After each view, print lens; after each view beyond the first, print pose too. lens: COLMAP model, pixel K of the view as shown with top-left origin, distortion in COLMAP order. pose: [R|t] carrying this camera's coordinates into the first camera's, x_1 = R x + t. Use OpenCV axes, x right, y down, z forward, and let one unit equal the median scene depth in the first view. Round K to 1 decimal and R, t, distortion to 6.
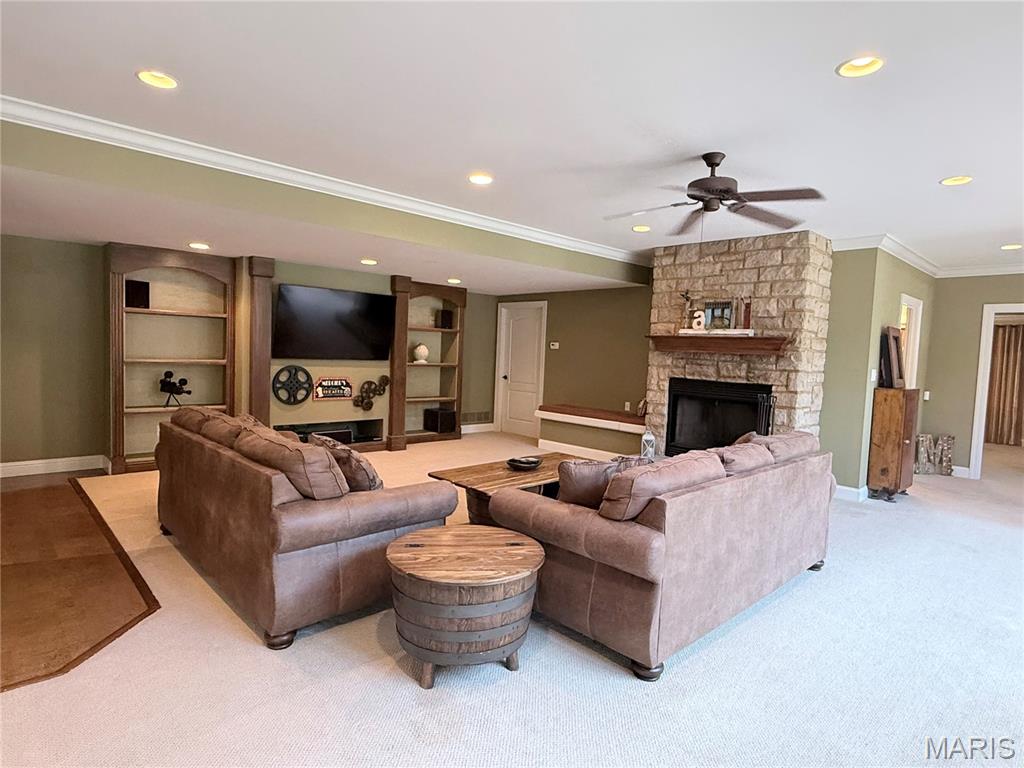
lens RADIAL K [[562.0, 0, 509.0], [0, 562.0, 383.6], [0, 0, 1]] dist [-0.001460, 0.002901]
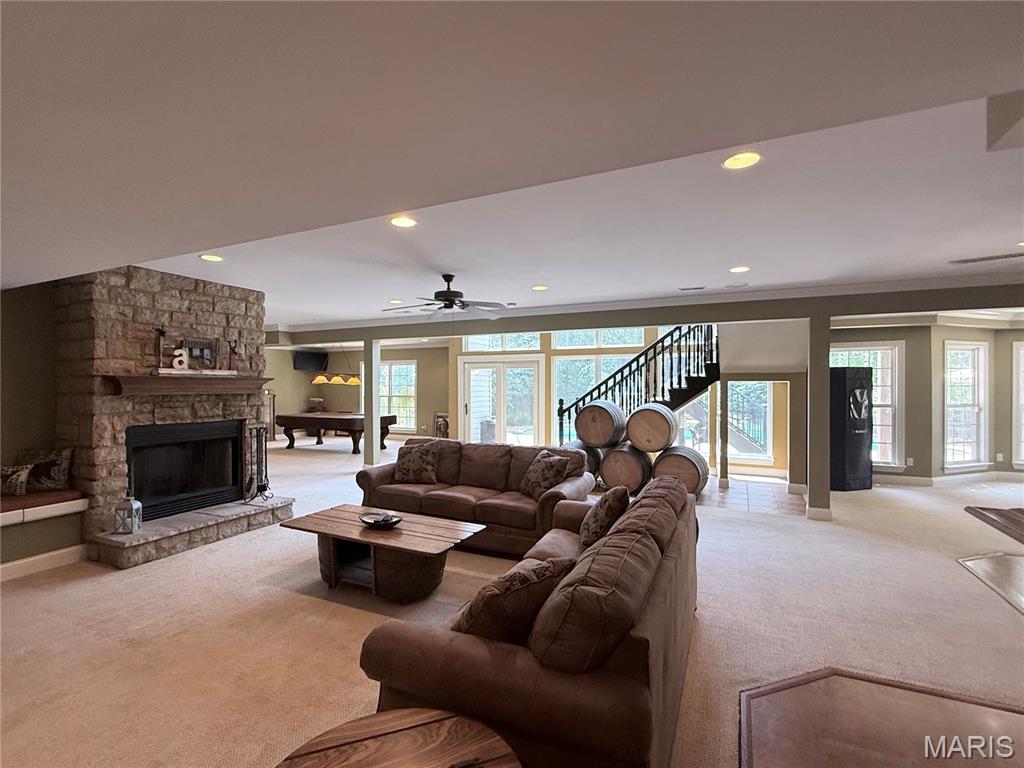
lens RADIAL K [[481.9, 0, 513.8], [0, 481.9, 387.9], [0, 0, 1]] dist [-0.001748, -0.000853]
pose [[-0.359792, -0.042537, 0.932062, -0.585848], [0.044956, 0.997010, 0.062855, -0.089700], [-0.931949, 0.064516, -0.356804, 0.764404]]
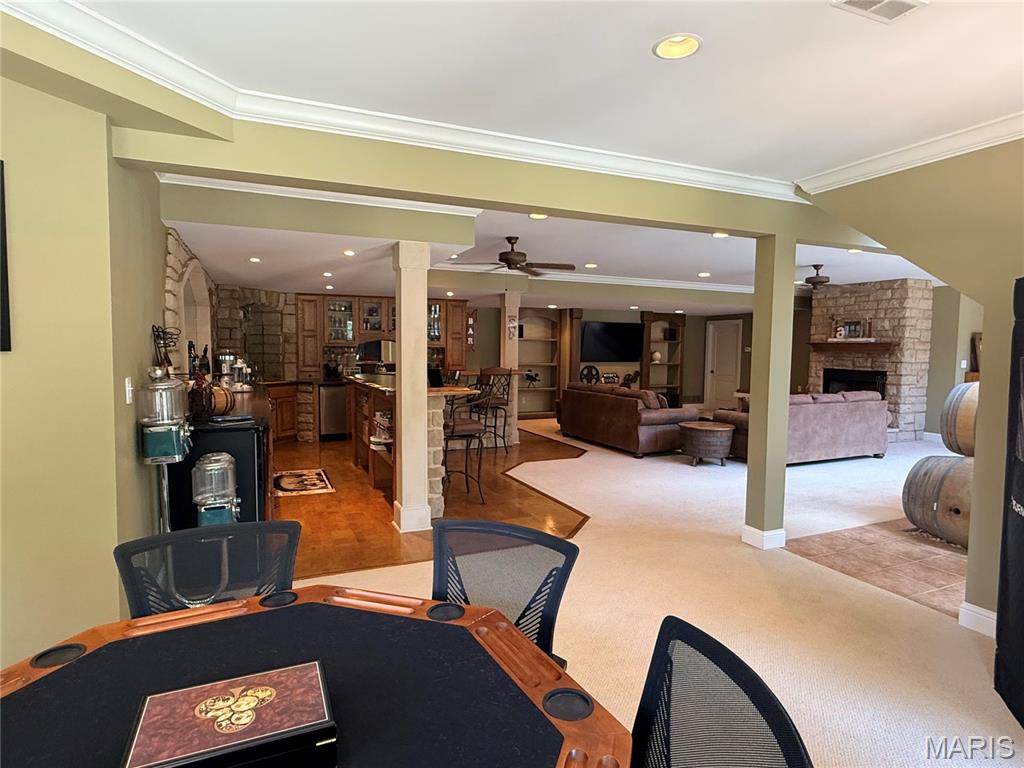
lens RADIAL K [[562.0, 0, 511.4], [0, 562.0, 384.5], [0, 0, 1]] dist [-0.001460, 0.002901]
pose [[0.944068, -0.008312, -0.329646, -0.027579], [0.007464, 0.999965, -0.003839, 0.036366], [0.329667, 0.001164, 0.944097, -0.846400]]
